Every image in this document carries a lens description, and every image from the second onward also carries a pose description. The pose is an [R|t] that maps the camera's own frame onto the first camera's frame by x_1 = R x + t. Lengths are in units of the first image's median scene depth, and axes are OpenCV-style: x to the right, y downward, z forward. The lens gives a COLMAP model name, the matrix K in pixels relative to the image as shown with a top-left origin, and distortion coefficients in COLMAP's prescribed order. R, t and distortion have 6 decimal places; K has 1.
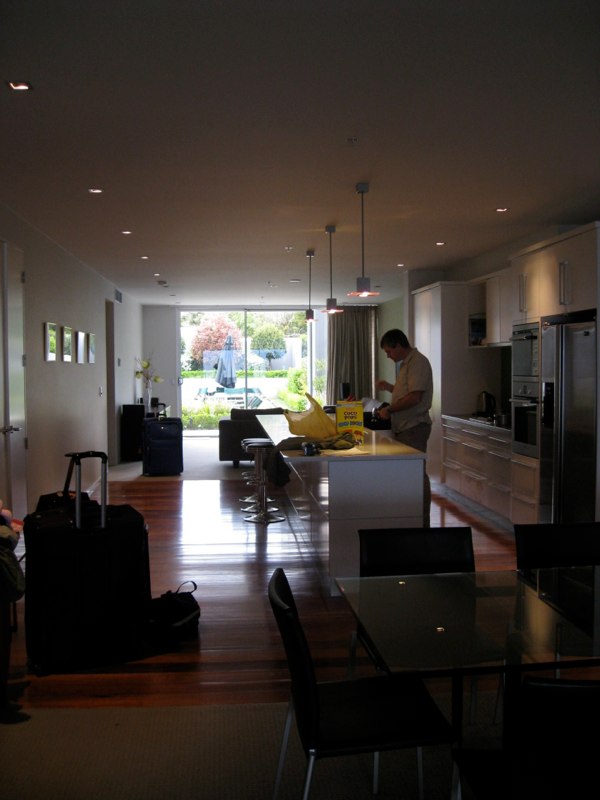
lens RADIAL K [[814.7, 0, 299.5], [0, 814.7, 400.3], [0, 0, 1]] dist [-0.125389, 0.000000]
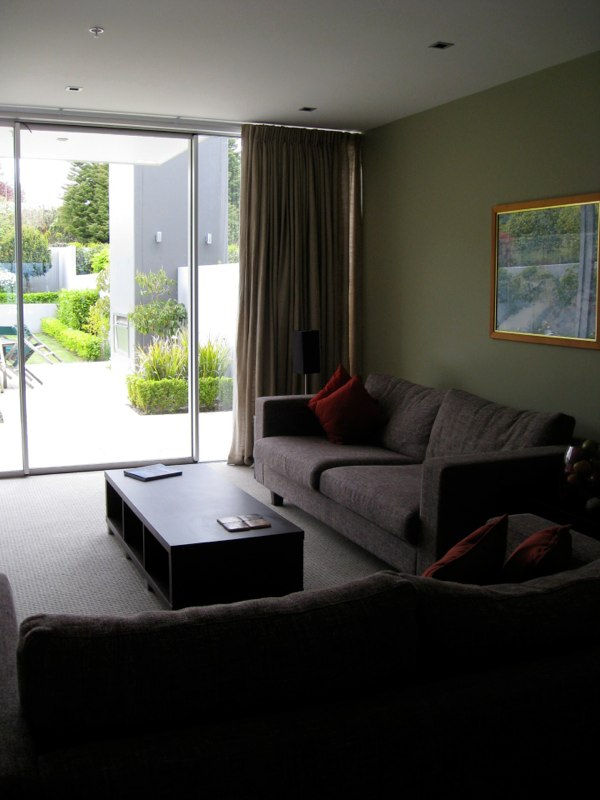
lens RADIAL K [[814.7, 0, 300.4], [0, 814.7, 398.5], [0, 0, 1]] dist [-0.125389, 0.000000]
pose [[0.952275, -0.024643, 0.304244, -0.026557], [-0.003464, 0.995799, 0.091500, -0.010879], [-0.305221, -0.088187, 0.948190, 0.293538]]
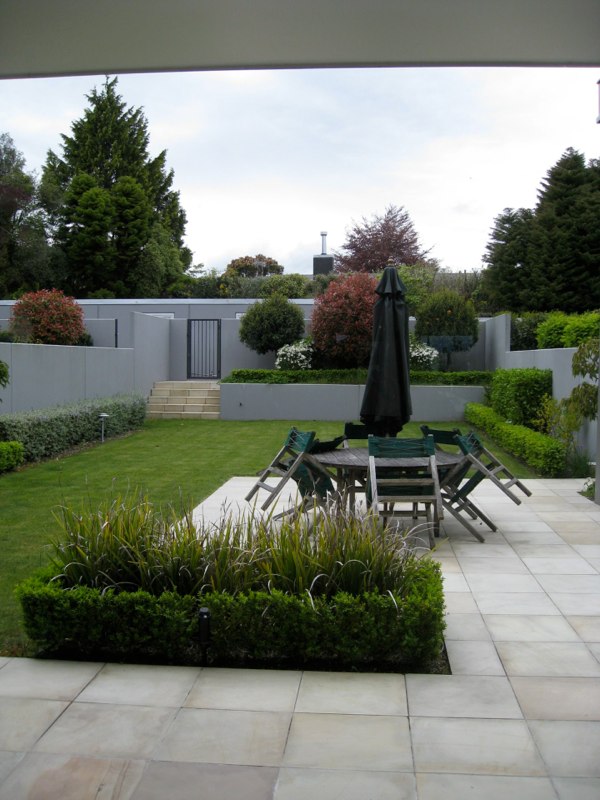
lens RADIAL K [[814.7, 0, 299.8], [0, 814.7, 400.6], [0, 0, 1]] dist [-0.125389, 0.000000]
pose [[0.984338, 0.023931, -0.174662, -0.041510], [-0.022944, 0.999707, 0.007670, -0.019152], [0.174795, -0.003542, 0.984599, 0.445766]]
